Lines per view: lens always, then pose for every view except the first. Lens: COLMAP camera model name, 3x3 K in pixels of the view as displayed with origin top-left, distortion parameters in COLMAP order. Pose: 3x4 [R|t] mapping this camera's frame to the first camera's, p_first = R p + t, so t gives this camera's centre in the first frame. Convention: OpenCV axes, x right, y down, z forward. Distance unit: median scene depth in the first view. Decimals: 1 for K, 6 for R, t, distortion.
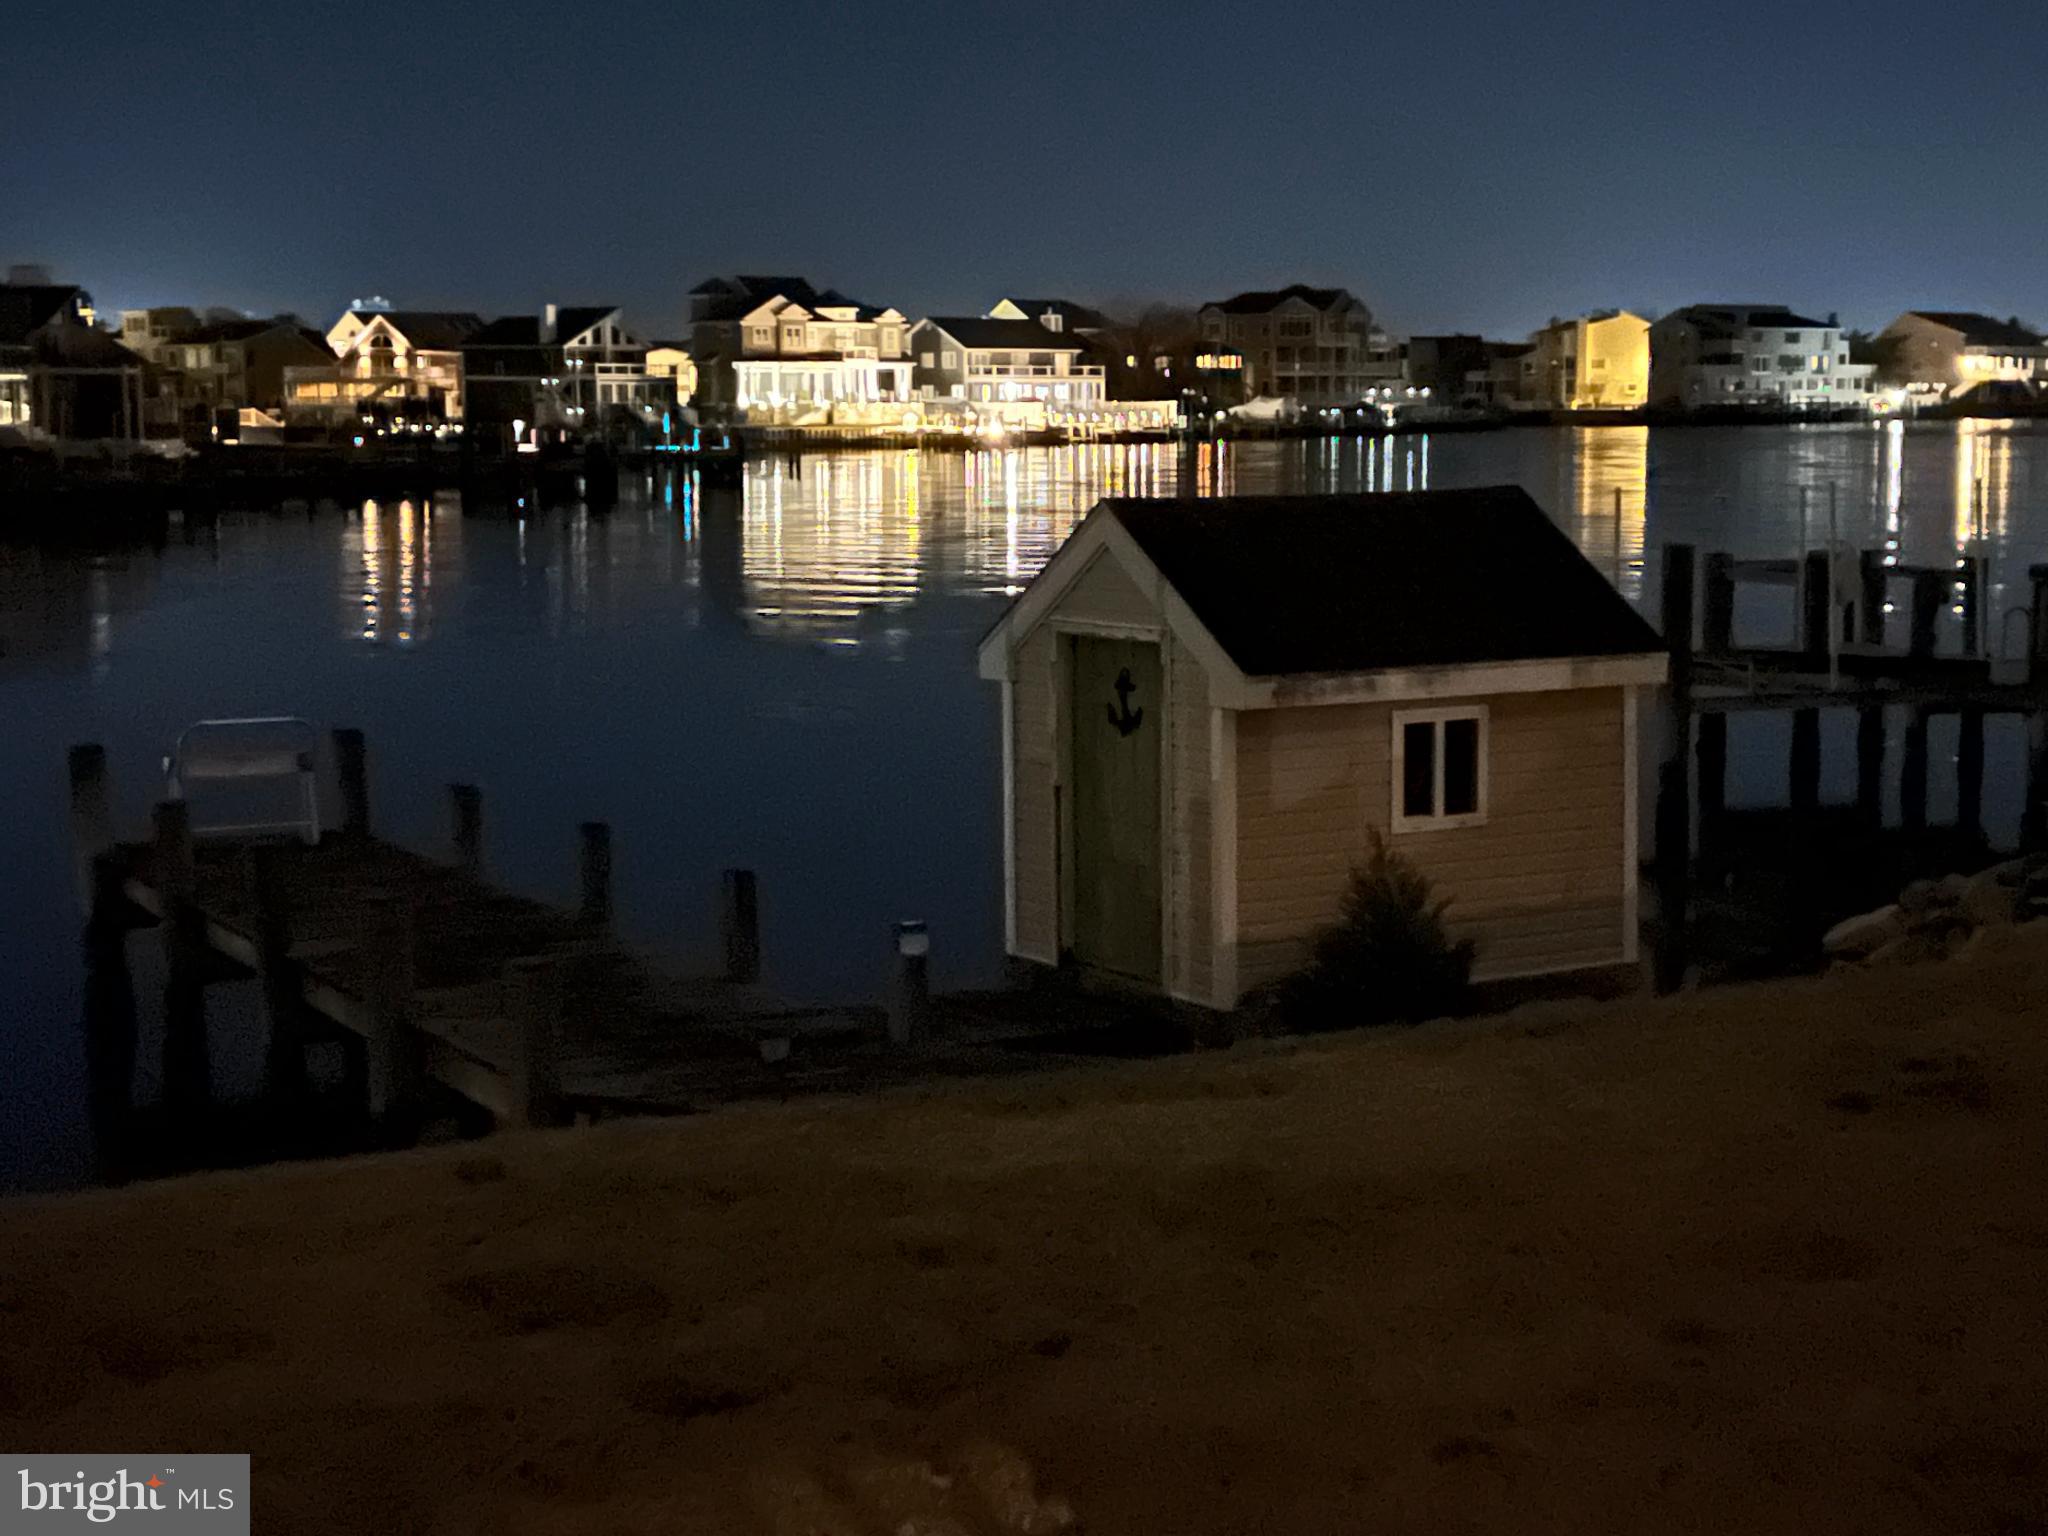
lens RADIAL K [[3288.6, 0, 1040.6], [0, 3288.6, 782.9], [0, 0, 1]] dist [0.102201, 0.000000]
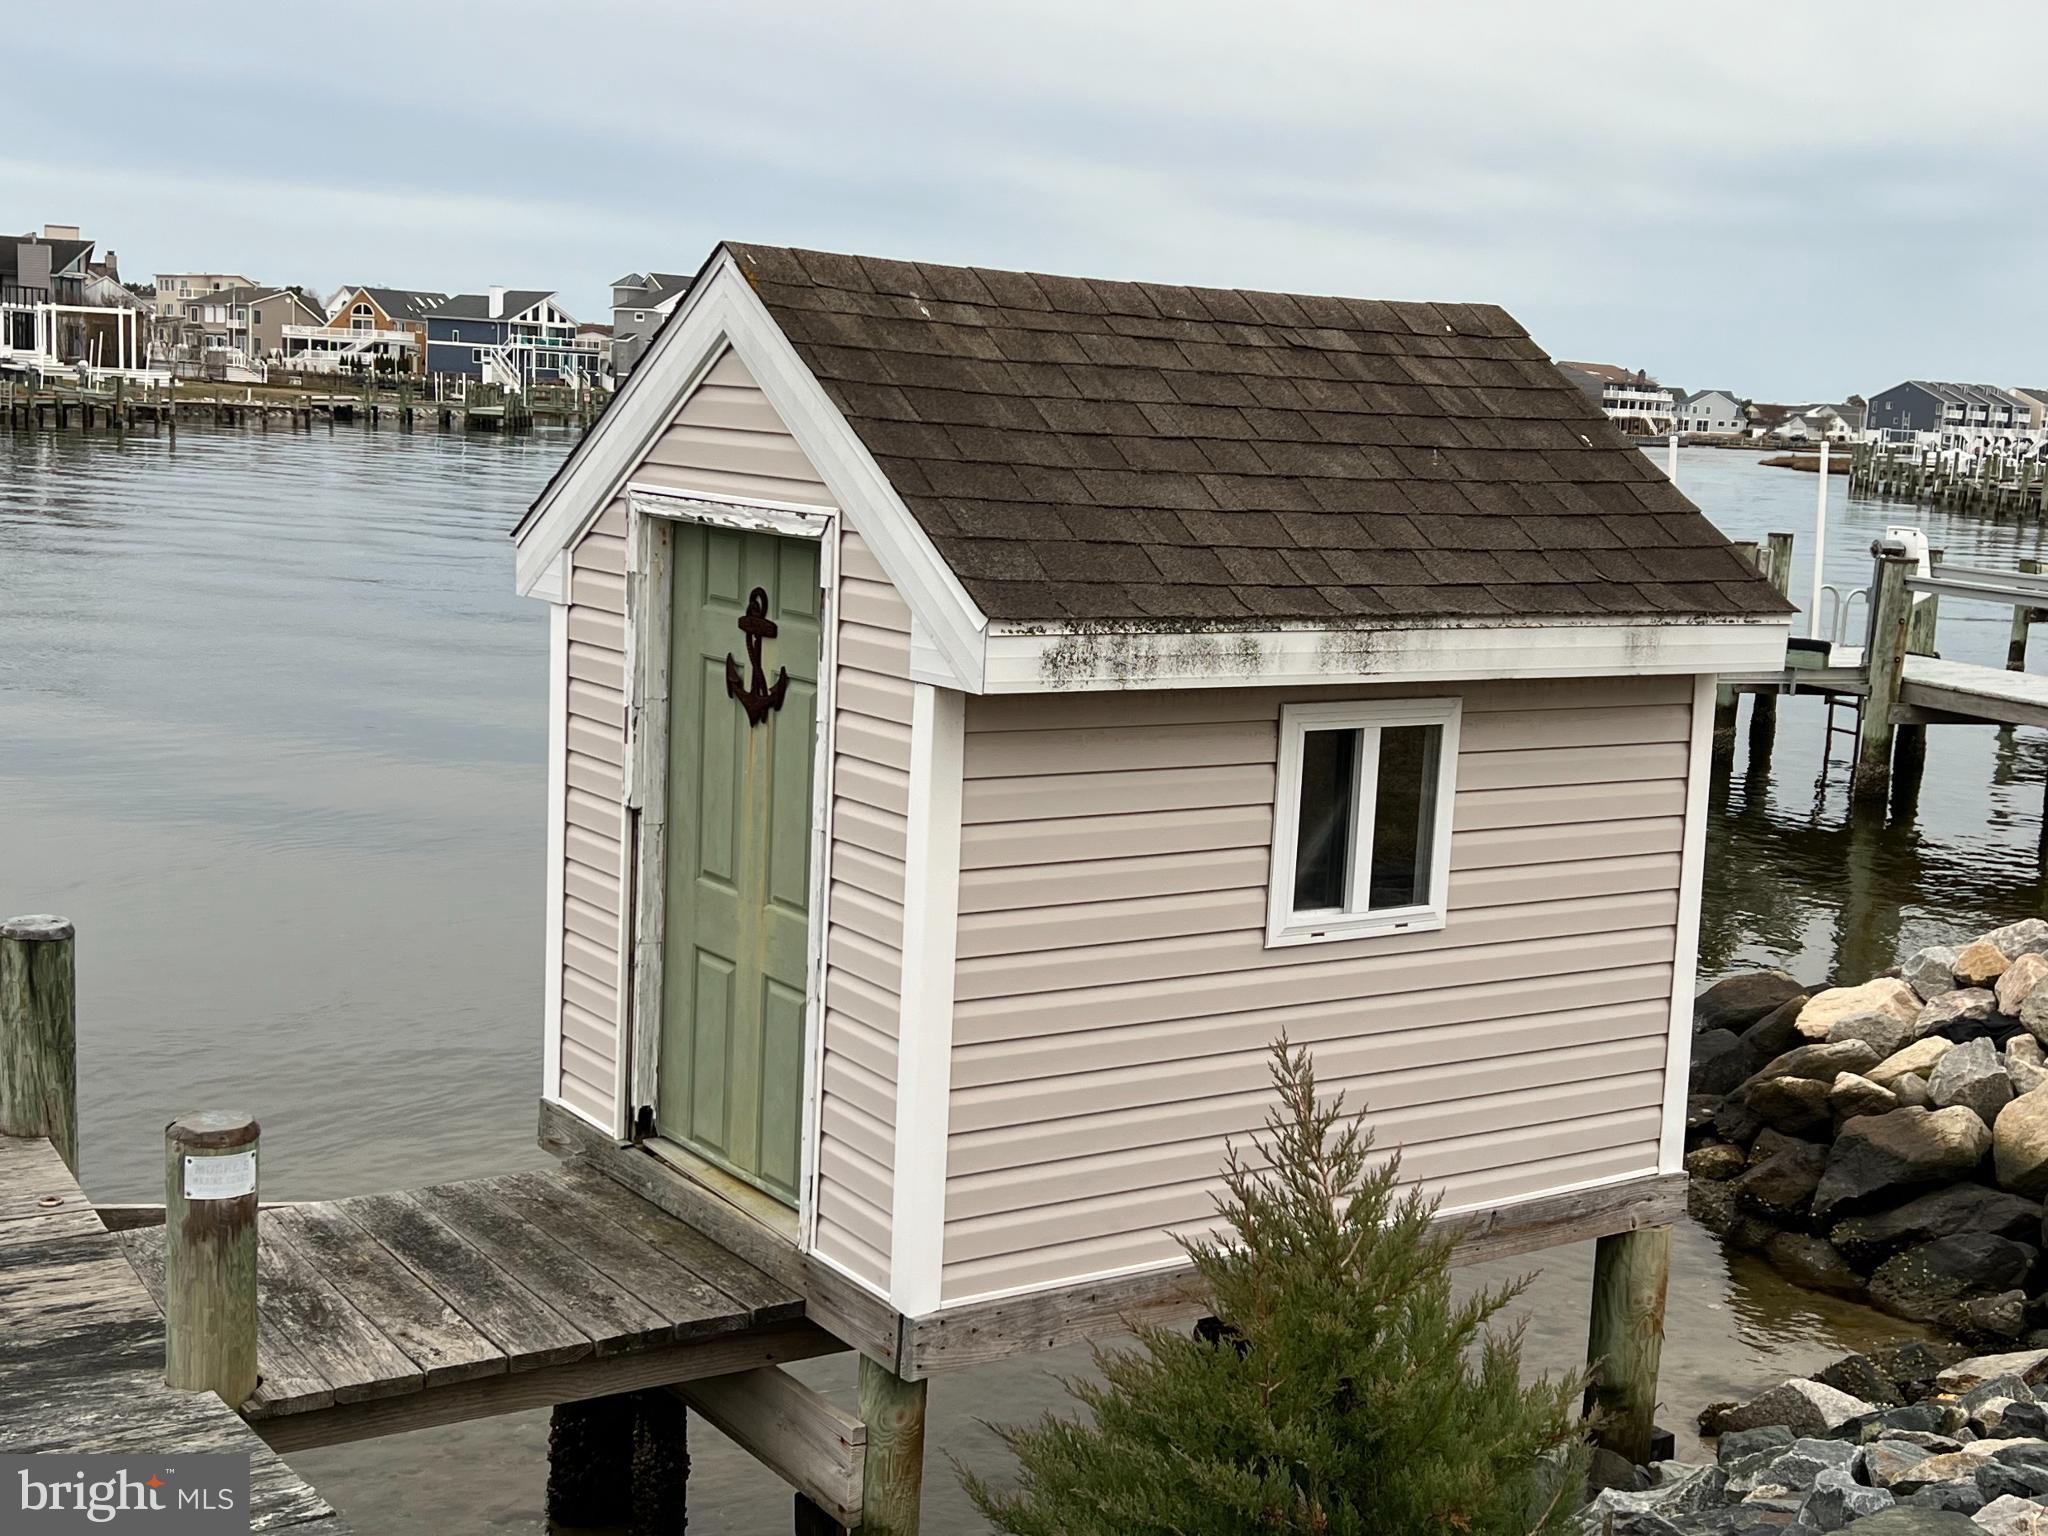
lens RADIAL K [[2520.5, 0, 1024.7], [0, 2520.5, 767.9], [0, 0, 1]] dist [0.046160, 0.000000]
pose [[0.997107, 0.048547, 0.058489, 0.044983], [-0.050278, 0.998328, 0.028508, -0.020791], [-0.057007, -0.031366, 0.997881, 0.611570]]
